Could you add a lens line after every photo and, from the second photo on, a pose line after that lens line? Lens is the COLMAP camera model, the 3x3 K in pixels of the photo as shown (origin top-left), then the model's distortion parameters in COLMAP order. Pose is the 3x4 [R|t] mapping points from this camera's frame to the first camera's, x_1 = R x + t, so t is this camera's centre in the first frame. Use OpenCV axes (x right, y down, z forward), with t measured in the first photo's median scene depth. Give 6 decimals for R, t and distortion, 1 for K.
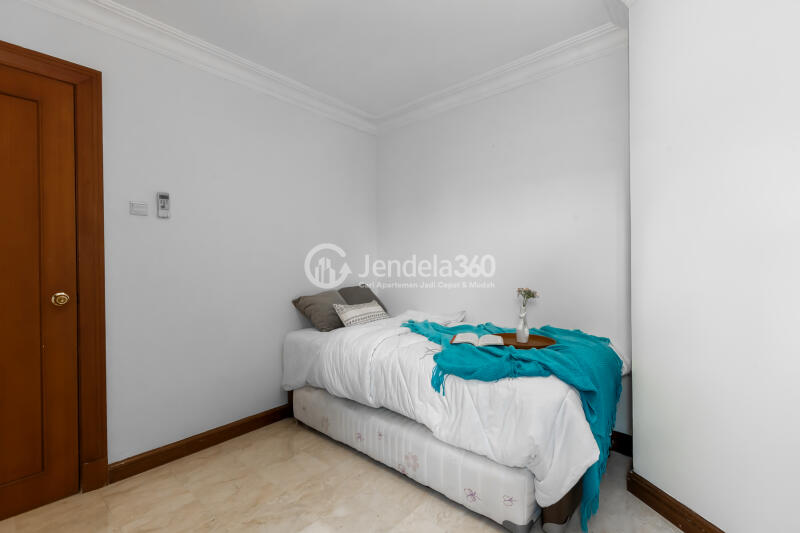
lens RADIAL K [[346.1, 0, 400.0], [0, 346.1, 266.5], [0, 0, 1]] dist [-0.000222, -0.000038]
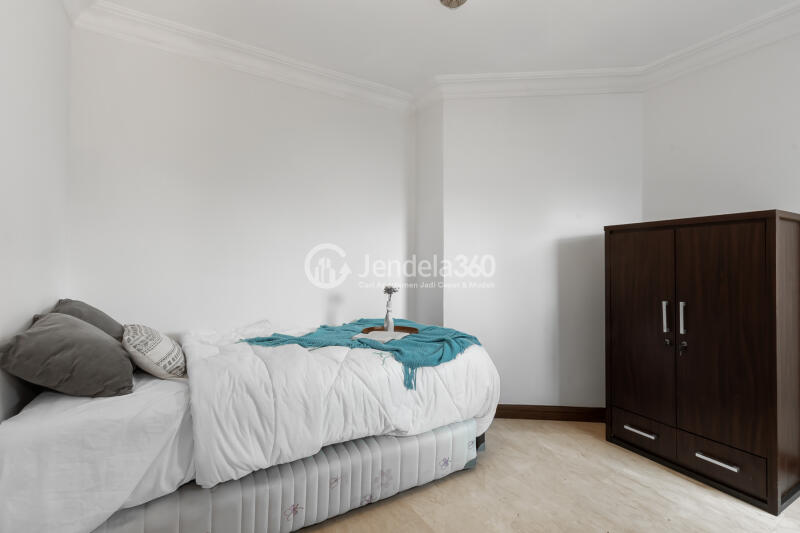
lens RADIAL K [[346.1, 0, 400.0], [0, 346.1, 266.5], [0, 0, 1]] dist [-0.000222, -0.000038]
pose [[0.325107, 0.002465, 0.945674, -0.854214], [-0.000837, 0.999997, -0.002319, 0.006592], [-0.945677, -0.000038, 0.325109, 0.698499]]
